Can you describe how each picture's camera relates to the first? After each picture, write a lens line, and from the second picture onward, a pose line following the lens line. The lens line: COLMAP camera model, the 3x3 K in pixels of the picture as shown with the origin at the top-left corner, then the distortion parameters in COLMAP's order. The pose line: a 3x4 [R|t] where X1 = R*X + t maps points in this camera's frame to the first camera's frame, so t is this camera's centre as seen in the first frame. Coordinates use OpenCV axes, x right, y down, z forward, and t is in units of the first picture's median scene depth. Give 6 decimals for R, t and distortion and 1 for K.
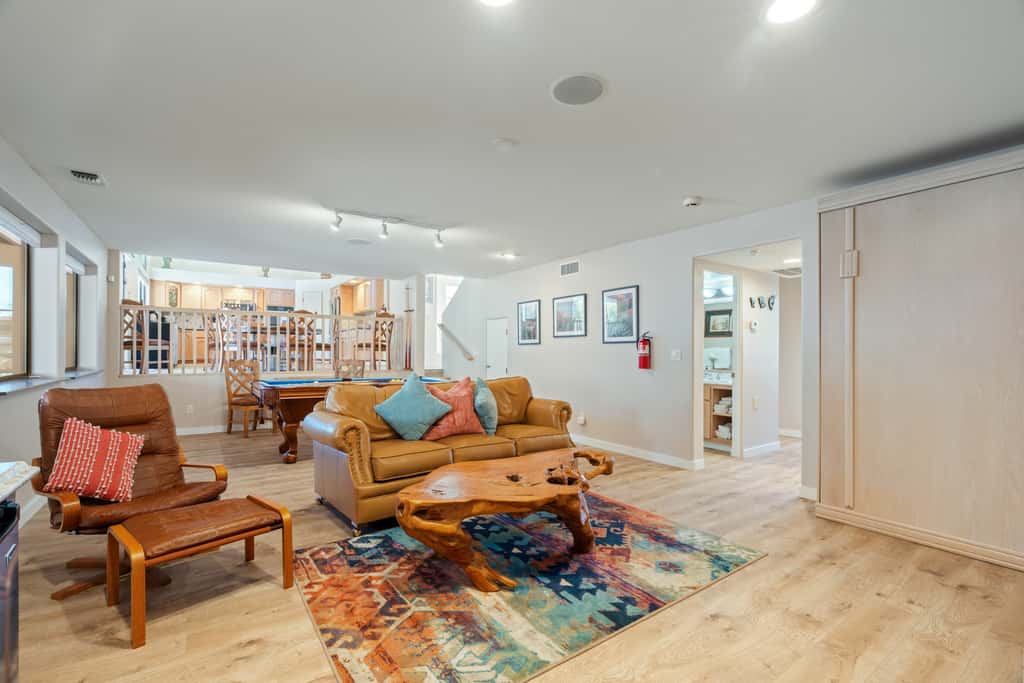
lens RADIAL K [[465.8, 0, 512.0], [0, 465.8, 341.5], [0, 0, 1]] dist [-0.003912, -0.000235]
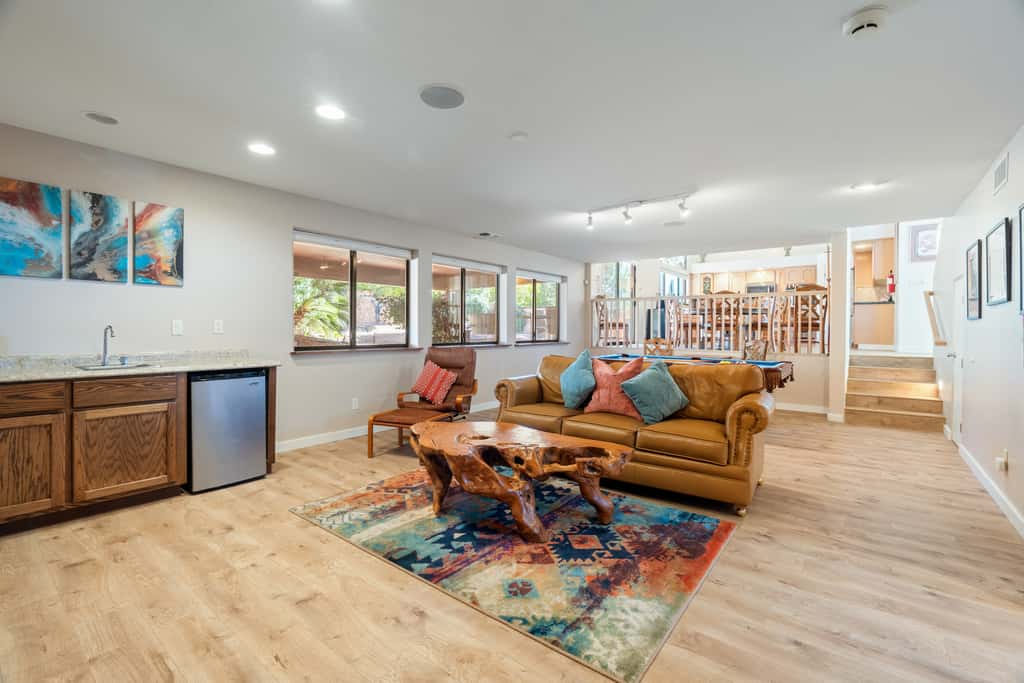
lens RADIAL K [[459.8, 0, 501.9], [0, 459.8, 325.3], [0, 0, 1]] dist [-0.001909, -0.000145]
pose [[0.255186, -0.011390, -0.966825, 1.093964], [0.015865, 0.999845, -0.007592, 0.023185], [0.966762, -0.013401, 0.255328, 0.745709]]
